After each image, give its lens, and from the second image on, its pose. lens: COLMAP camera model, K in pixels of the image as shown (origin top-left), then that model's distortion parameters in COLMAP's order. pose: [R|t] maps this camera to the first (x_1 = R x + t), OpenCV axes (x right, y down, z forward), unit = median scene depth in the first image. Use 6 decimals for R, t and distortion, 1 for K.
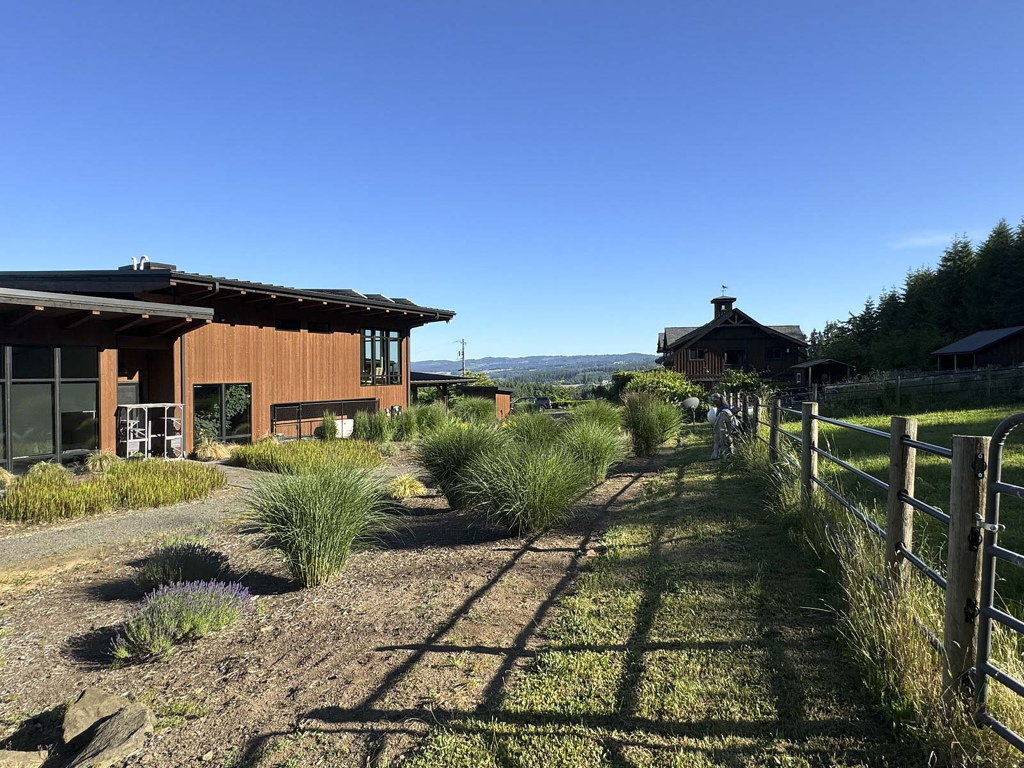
lens RADIAL K [[597.9, 0, 511.9], [0, 597.9, 381.4], [0, 0, 1]] dist [-0.004081, 0.006097]
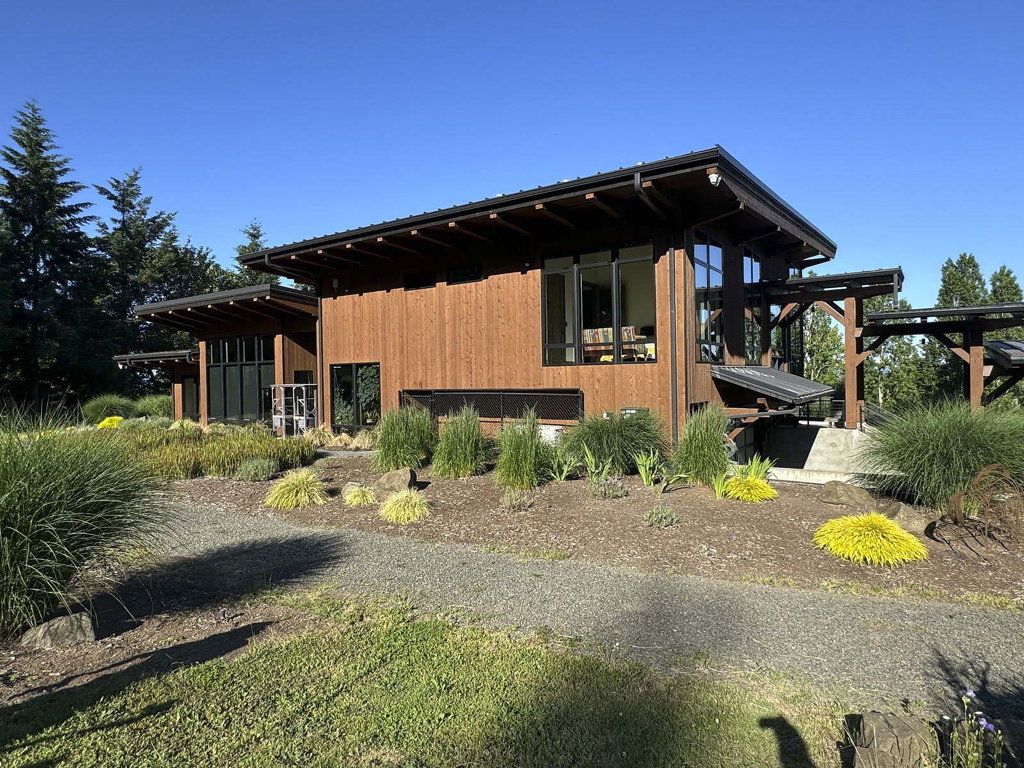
lens RADIAL K [[597.9, 0, 511.3], [0, 597.9, 382.6], [0, 0, 1]] dist [-0.004081, 0.006097]
pose [[-0.057441, 0.011887, -0.998278, 0.646785], [0.000759, 0.999929, 0.011862, 0.037107], [0.998349, -0.000076, -0.057446, 2.238337]]
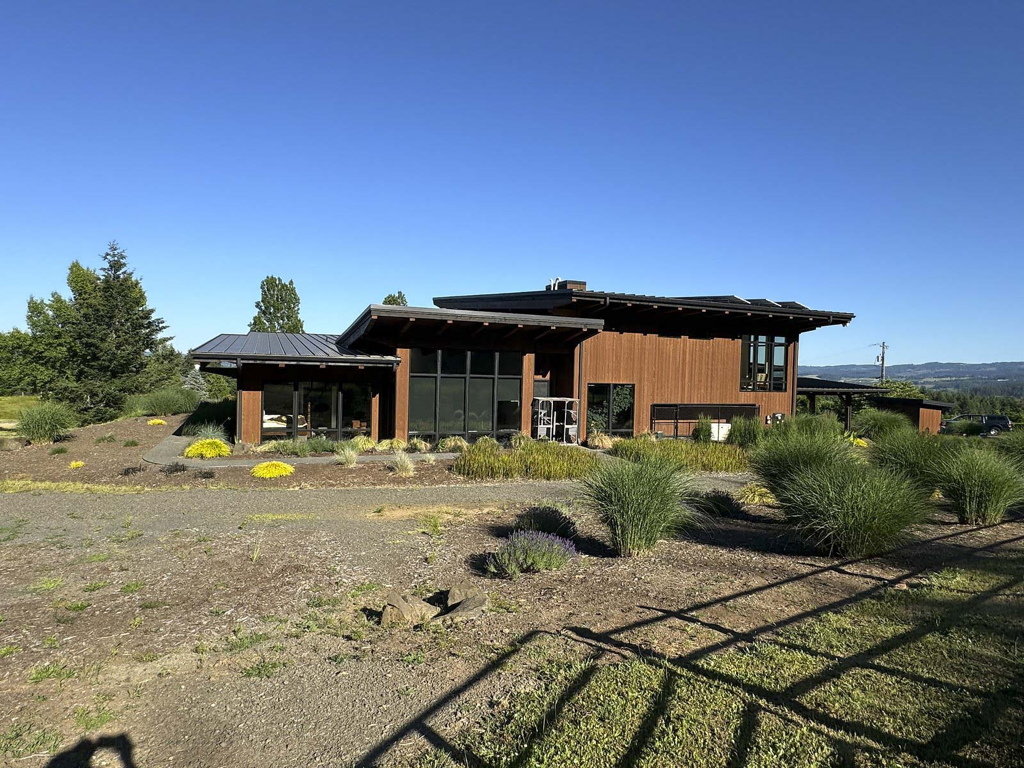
lens RADIAL K [[597.9, 0, 510.9], [0, 597.9, 383.6], [0, 0, 1]] dist [-0.004081, 0.006097]
pose [[0.792768, 0.041387, -0.608117, 0.115006], [-0.040741, 0.999059, 0.014882, -0.010052], [0.608161, 0.012977, 0.793708, -0.063109]]
